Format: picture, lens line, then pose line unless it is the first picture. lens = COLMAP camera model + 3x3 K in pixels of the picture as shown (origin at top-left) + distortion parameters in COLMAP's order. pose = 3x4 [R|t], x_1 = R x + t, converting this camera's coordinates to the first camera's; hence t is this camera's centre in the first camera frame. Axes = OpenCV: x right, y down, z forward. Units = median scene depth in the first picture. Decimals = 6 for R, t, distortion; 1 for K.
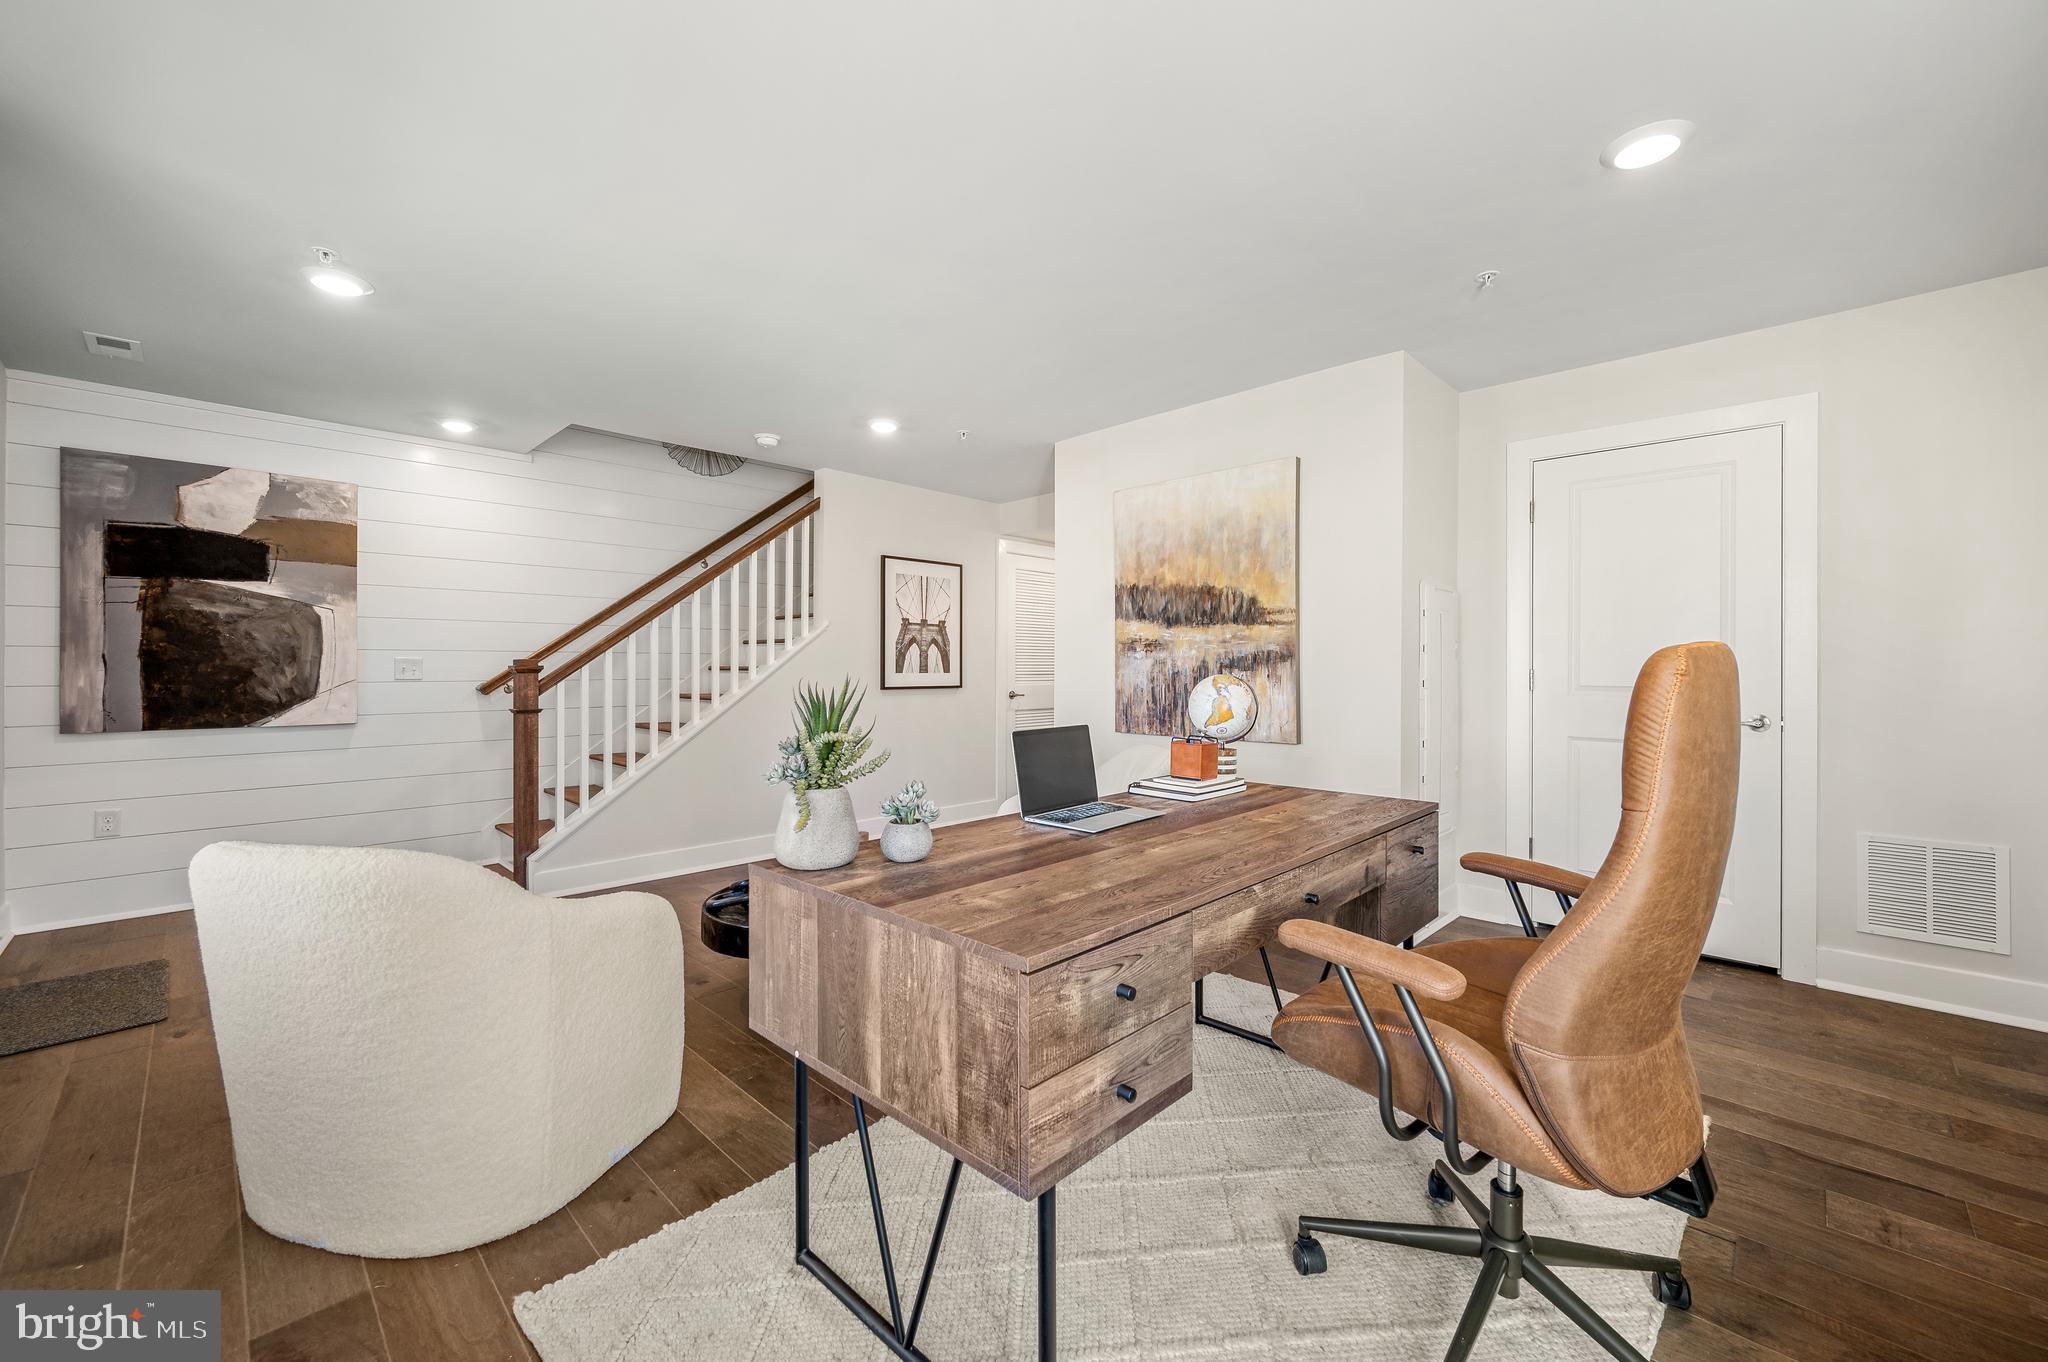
lens RADIAL K [[803.9, 0, 1022.2], [0, 803.9, 668.4], [0, 0, 1]] dist [0.001157, 0.000030]
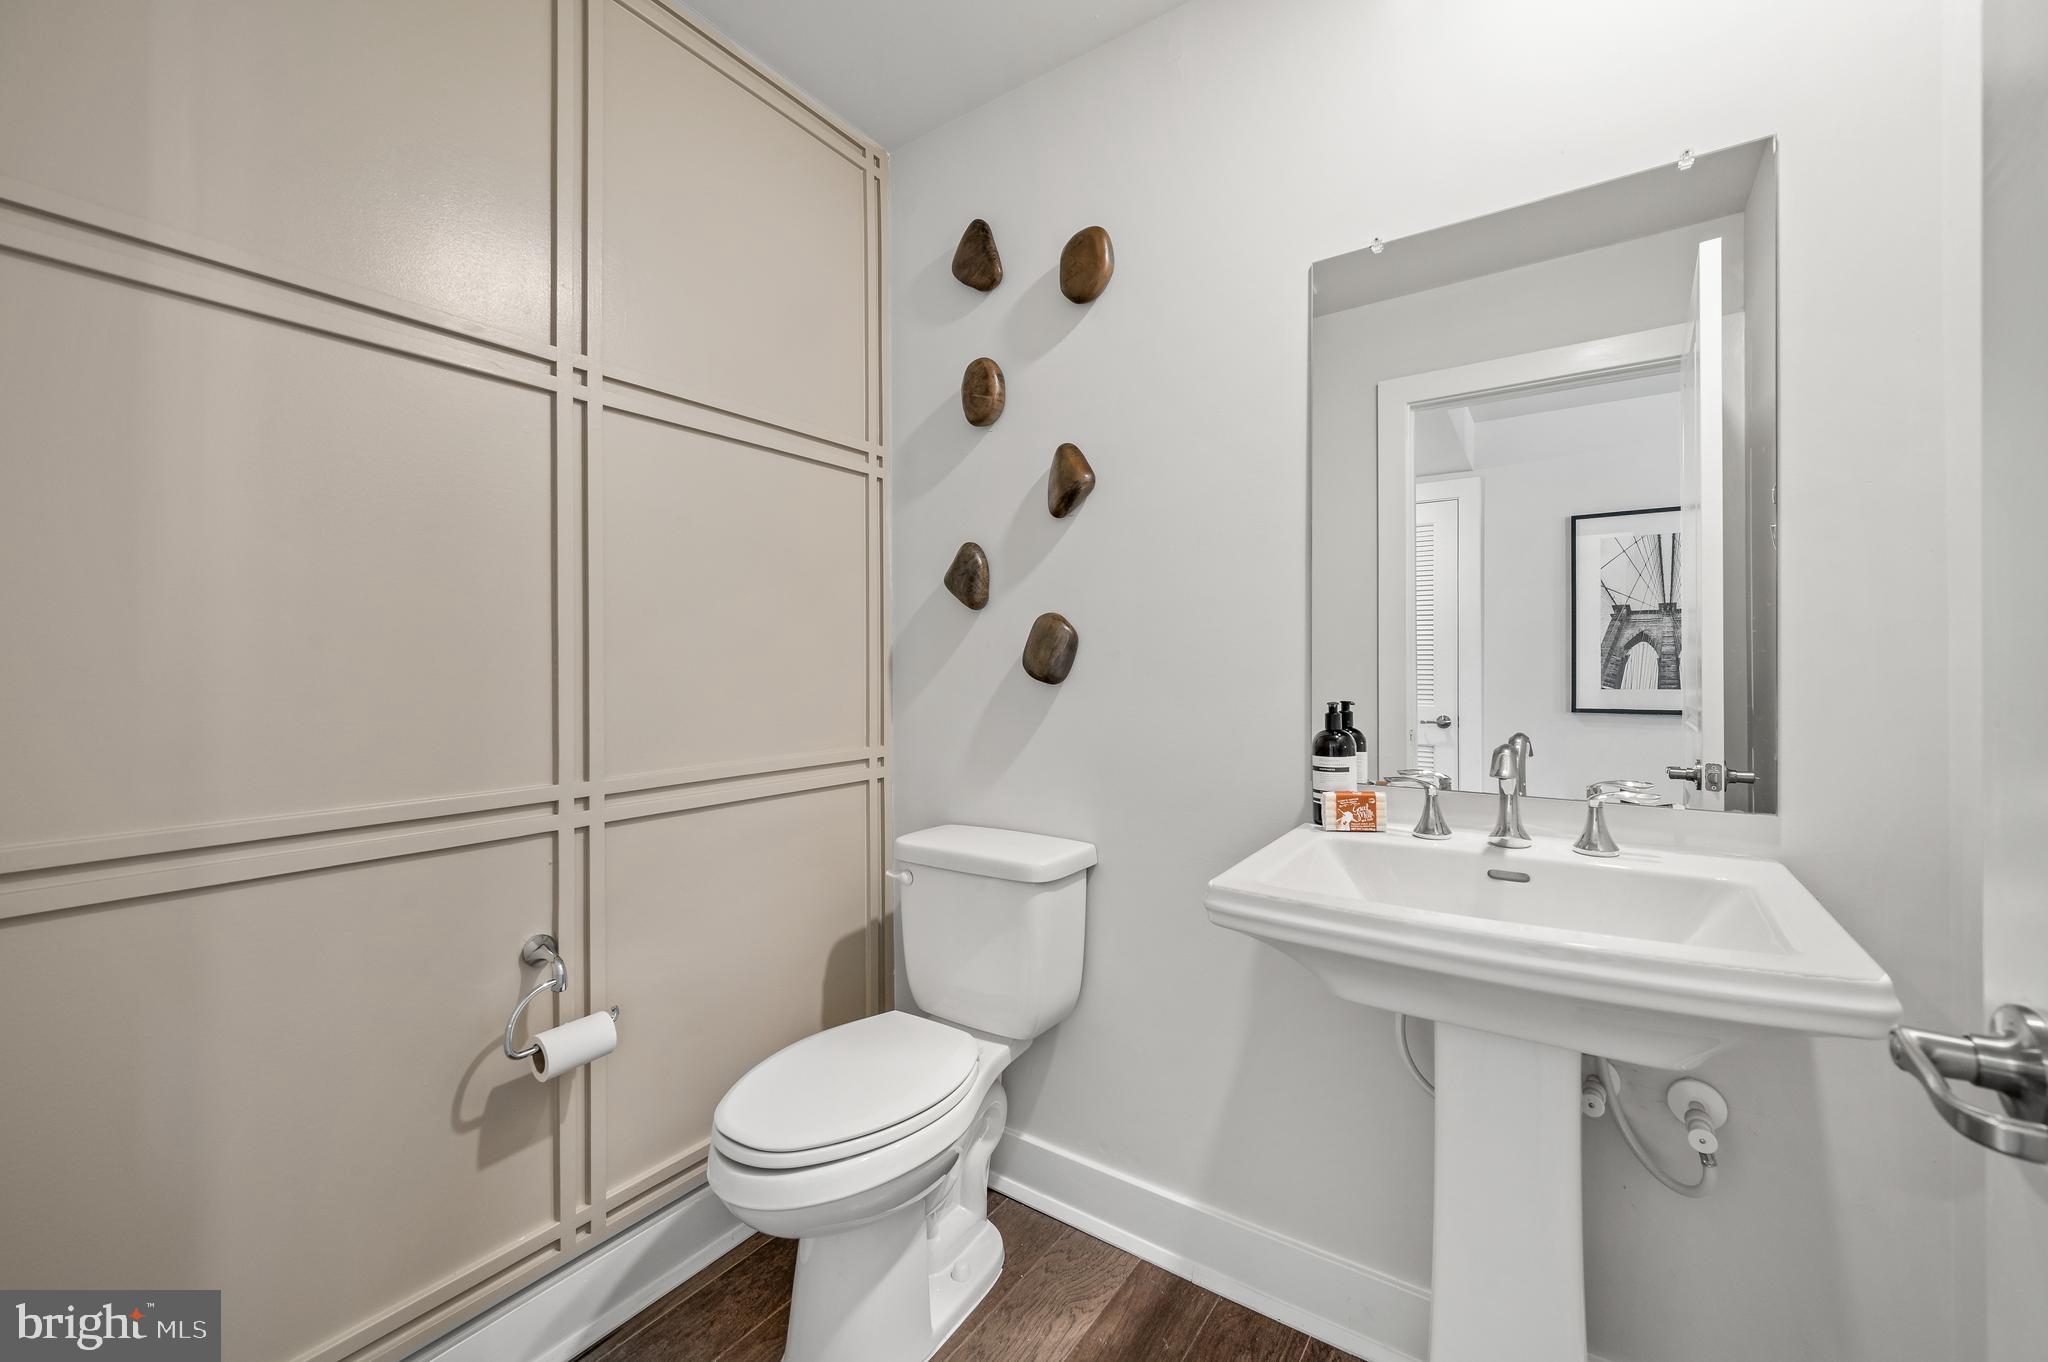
lens RADIAL K [[803.9, 0, 1025.9], [0, 803.9, 670.3], [0, 0, 1]] dist [0.001157, 0.000030]
pose [[0.153786, -0.001394, -0.988103, 0.554454], [0.008743, 0.999962, -0.000050, -0.017255], [0.988065, -0.008631, 0.153793, 0.555355]]
